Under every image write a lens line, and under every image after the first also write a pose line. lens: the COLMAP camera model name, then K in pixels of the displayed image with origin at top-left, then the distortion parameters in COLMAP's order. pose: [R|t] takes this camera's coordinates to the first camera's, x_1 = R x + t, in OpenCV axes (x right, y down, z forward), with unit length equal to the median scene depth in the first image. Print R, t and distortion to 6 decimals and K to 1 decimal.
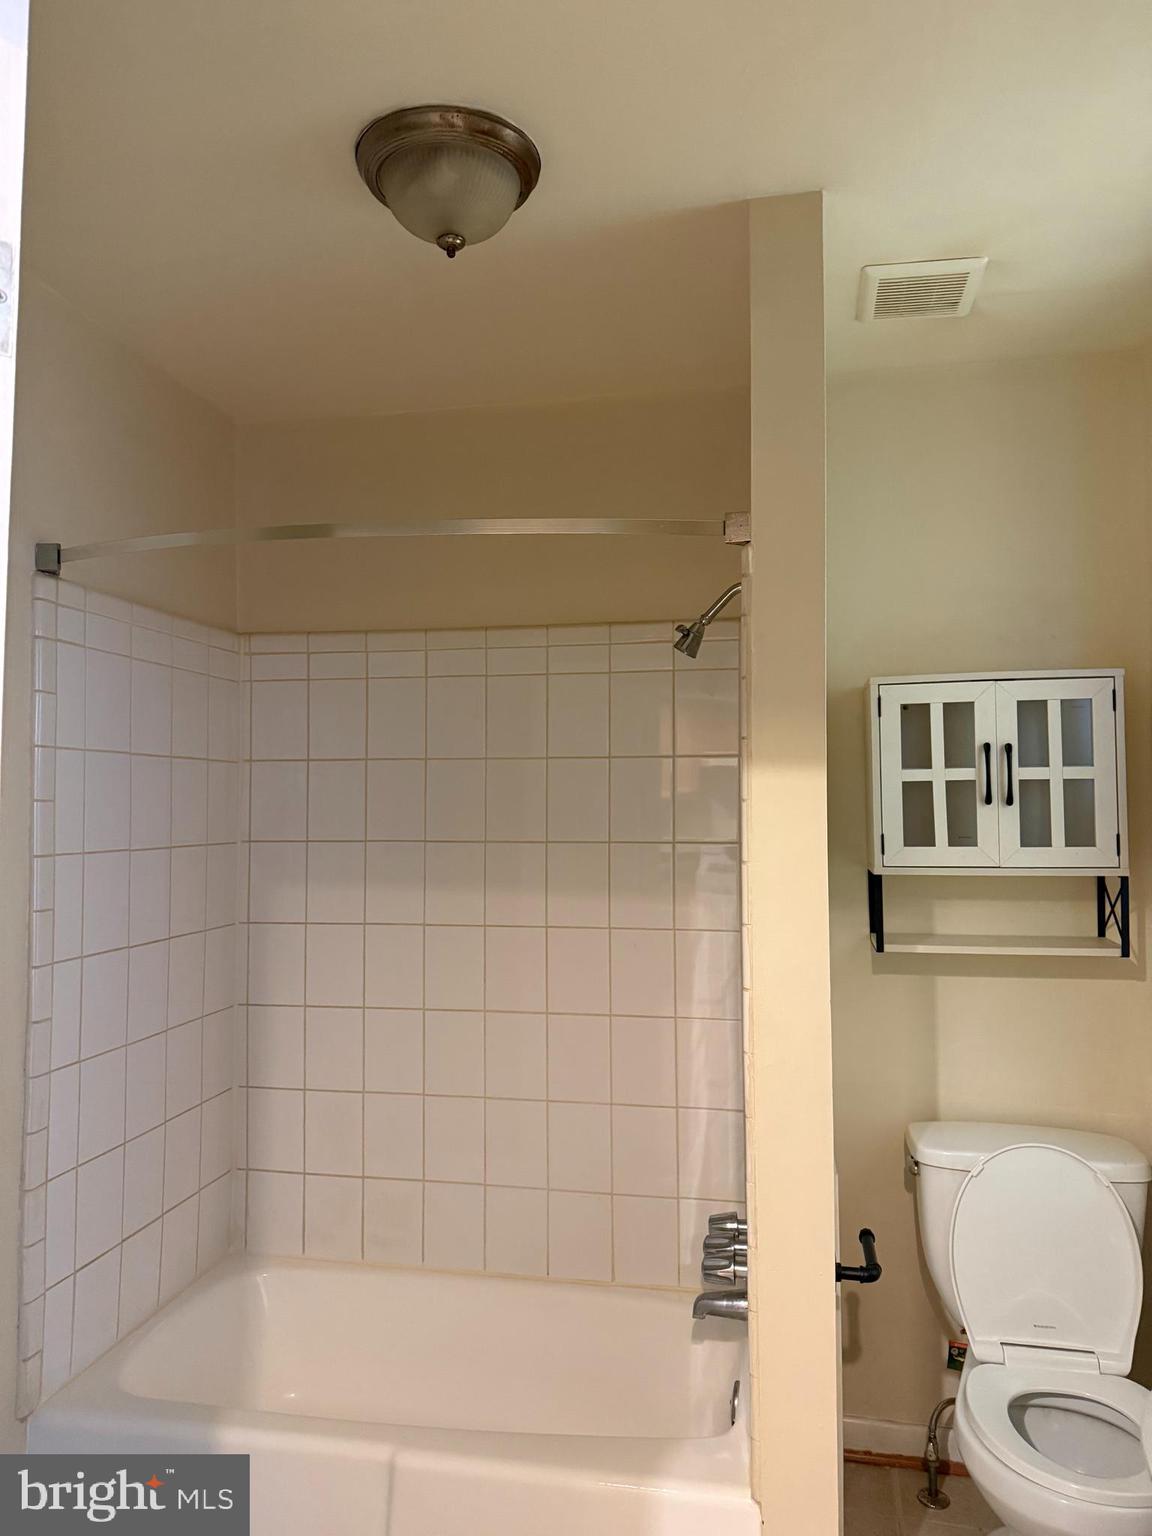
lens RADIAL K [[1079.9, 0, 567.9], [0, 1079.9, 776.3], [0, 0, 1]] dist [0.057867, -0.077867]
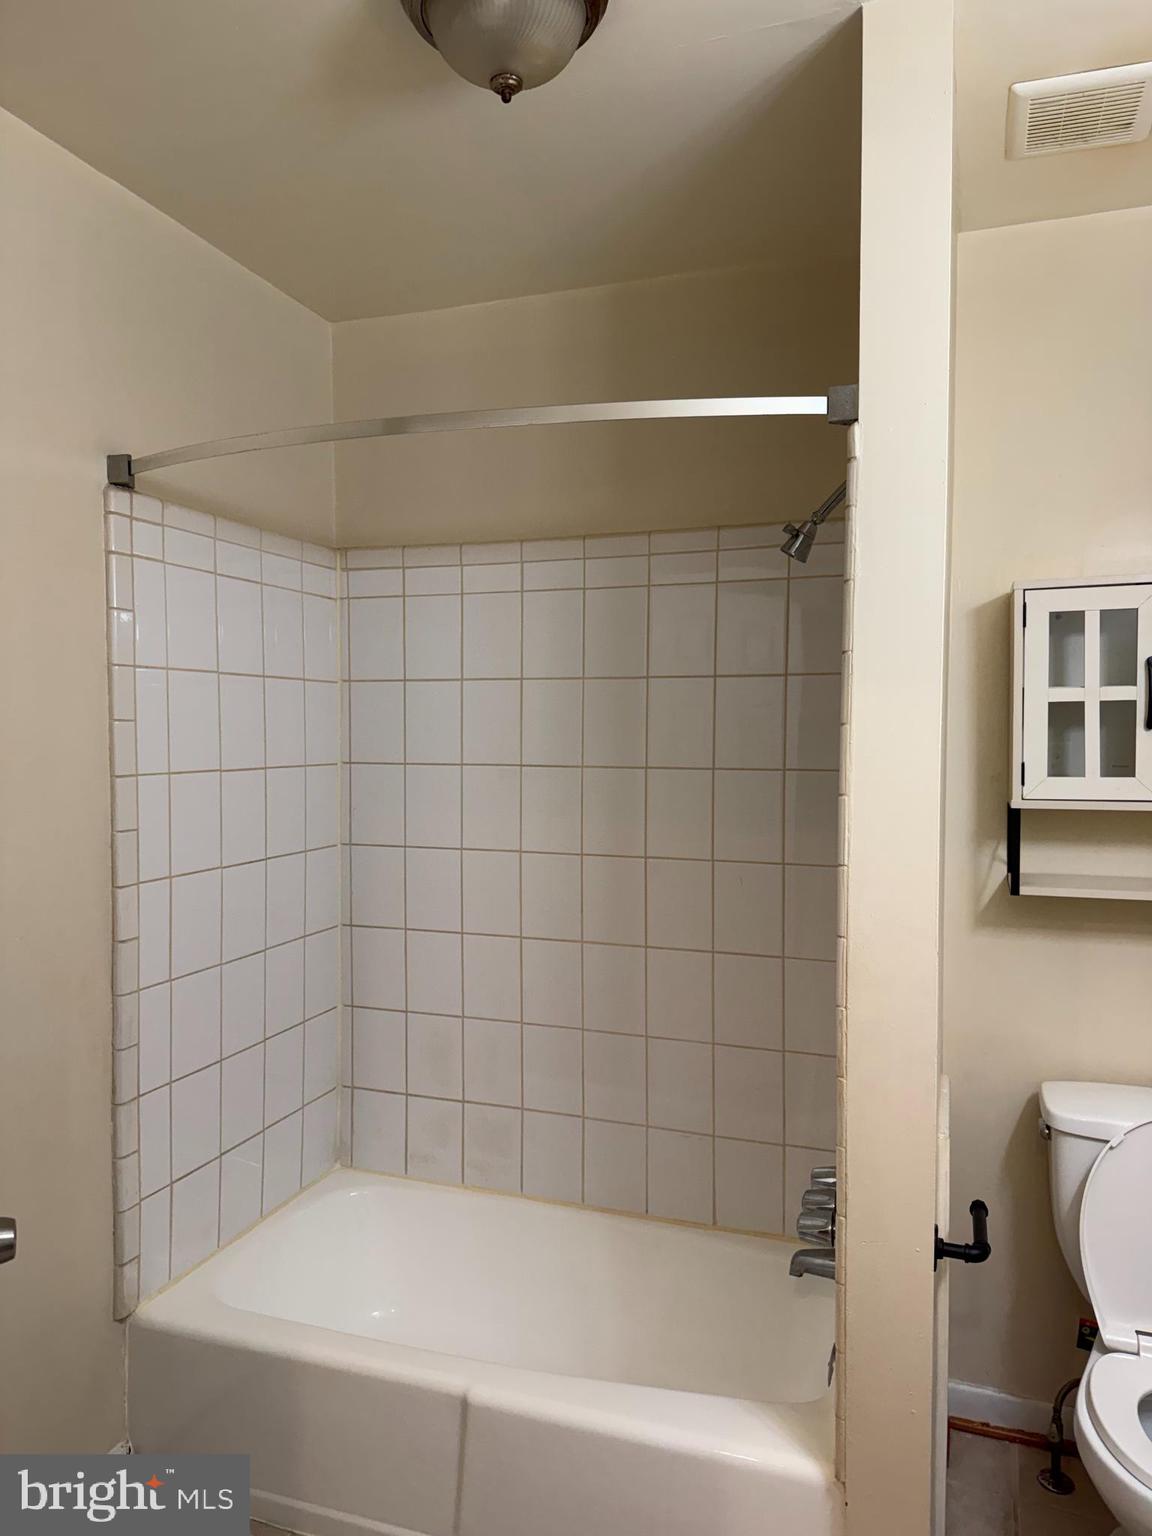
lens RADIAL K [[1065.7, 0, 576.1], [0, 1065.7, 777.3], [0, 0, 1]] dist [0.061934, -0.079819]
pose [[0.988546, 0.011897, -0.150447, 0.065739], [-0.000532, 0.997156, 0.075357, 0.000152], [0.150916, -0.074414, 0.985742, 0.087798]]
